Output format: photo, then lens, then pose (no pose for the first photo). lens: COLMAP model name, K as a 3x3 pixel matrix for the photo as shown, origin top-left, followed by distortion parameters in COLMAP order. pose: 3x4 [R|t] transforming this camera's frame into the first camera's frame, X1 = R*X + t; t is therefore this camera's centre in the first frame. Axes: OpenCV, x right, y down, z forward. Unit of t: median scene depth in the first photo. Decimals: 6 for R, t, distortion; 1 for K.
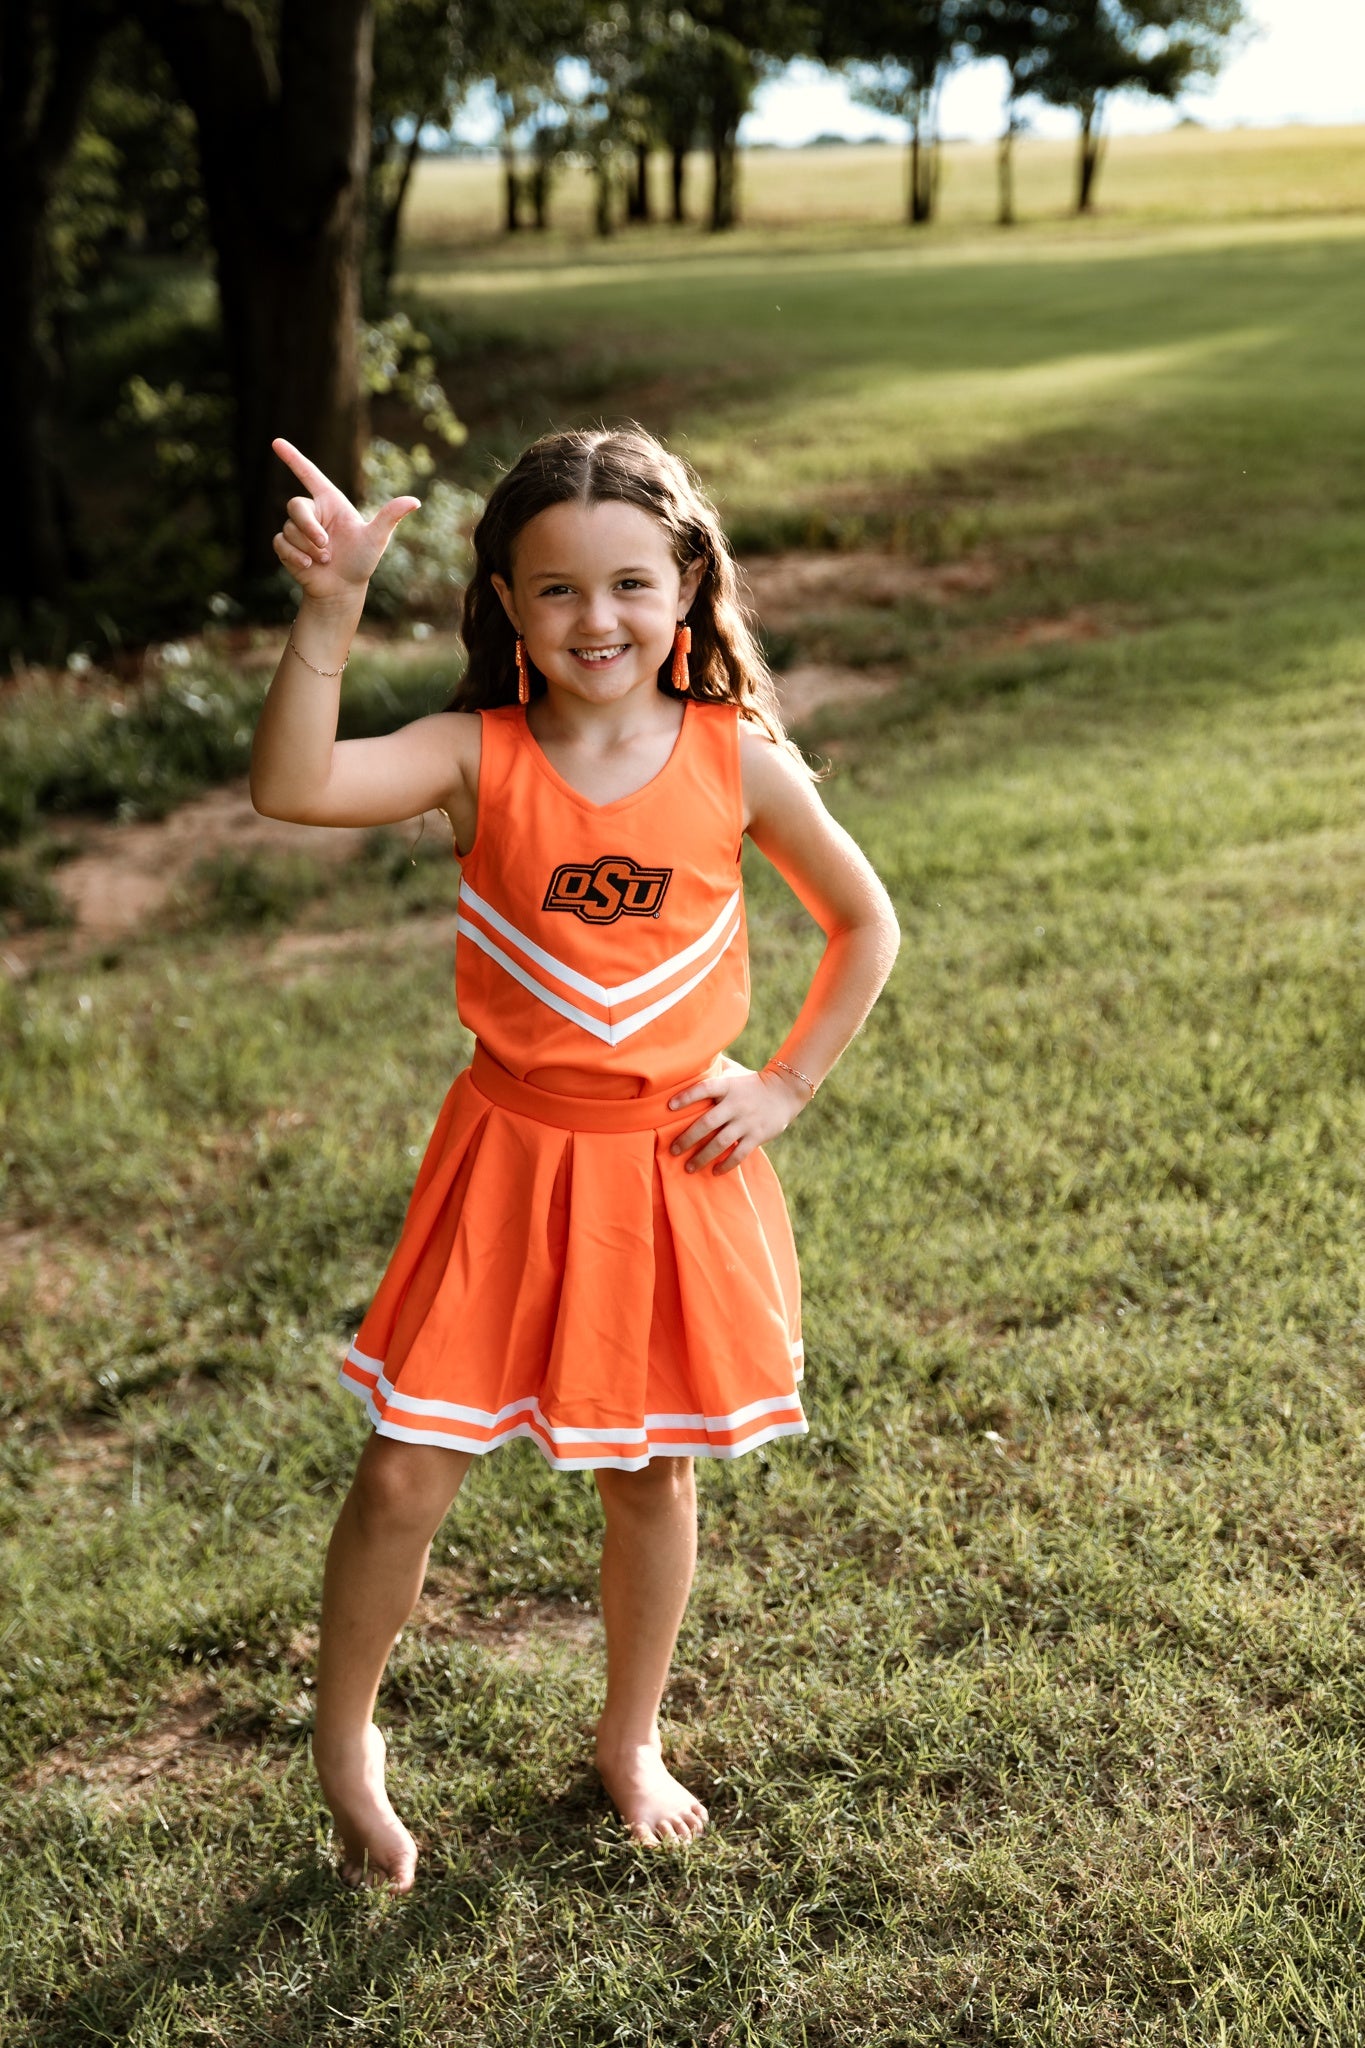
lens RADIAL K [[3042.1, 0, 682.5], [0, 3042.1, 1024.0], [0, 0, 1]] dist [0.007882, 0.002076]
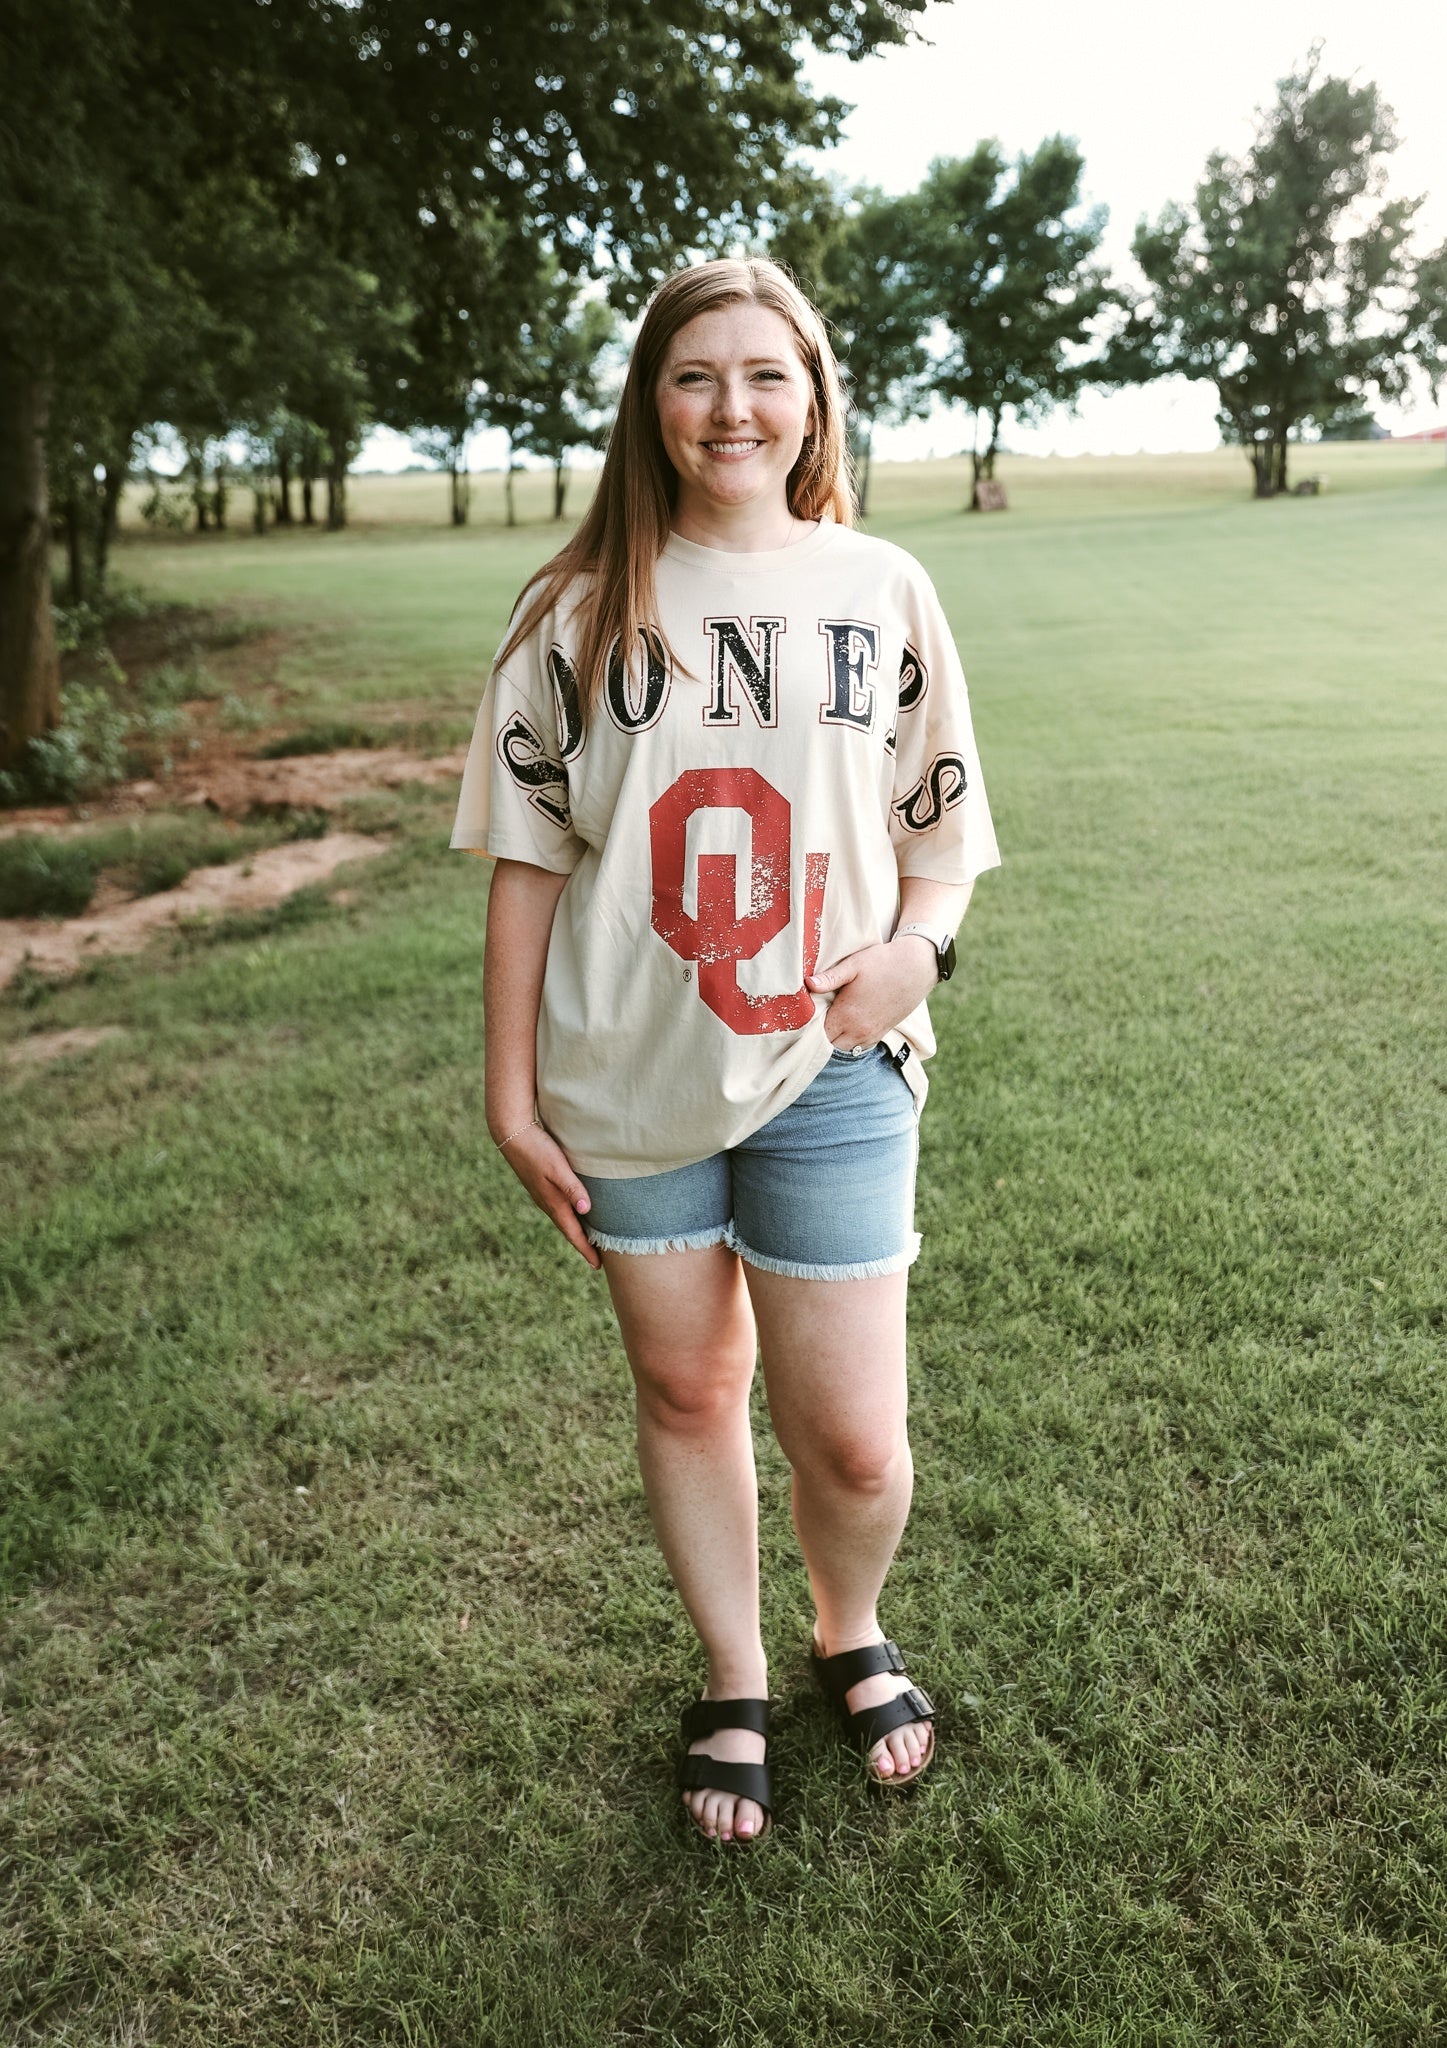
lens RADIAL K [[1862.8, 0, 804.5], [0, 1862.8, 852.5], [0, 0, 1]] dist [-0.058793, 0.019334]
pose [[0.969717, -0.038963, 0.241105, 0.058302], [0.057704, 0.995794, -0.071162, -0.036449], [-0.237319, 0.082920, 0.967886, 0.040879]]
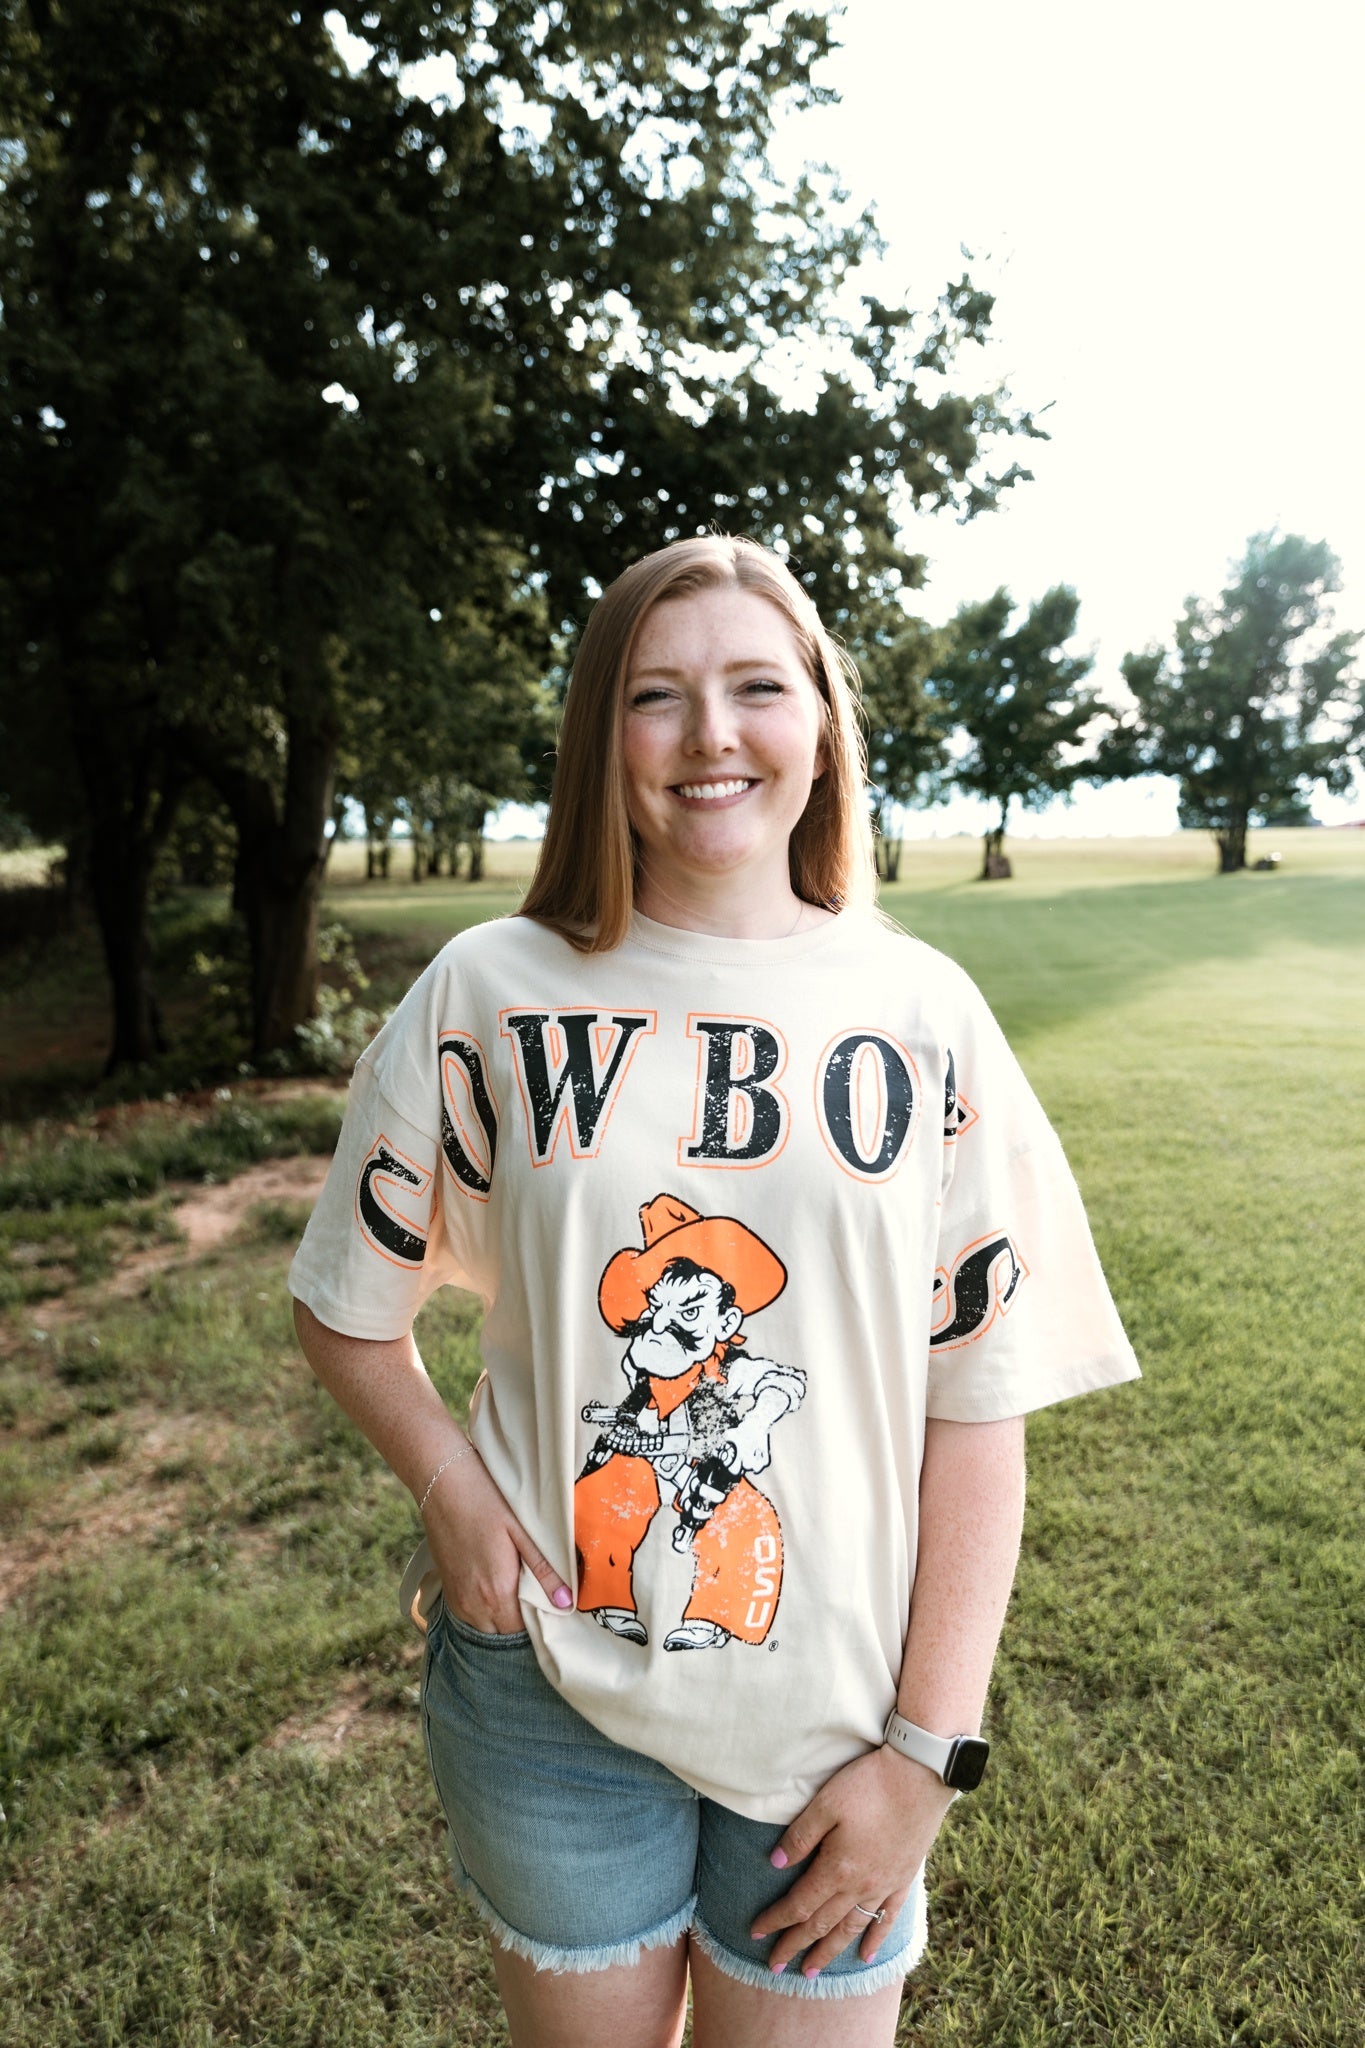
lens RADIAL K [[1514.5, 0, 673.7], [0, 1514.5, 1017.1], [0, 0, 1]] dist [-0.001471, 0.001391]
pose [[0.988476, 0.012639, 0.150850, -0.043000], [0.012266, 0.986544, -0.163033, -0.012184], [-0.150881, 0.163005, 0.975020, -0.001991]]
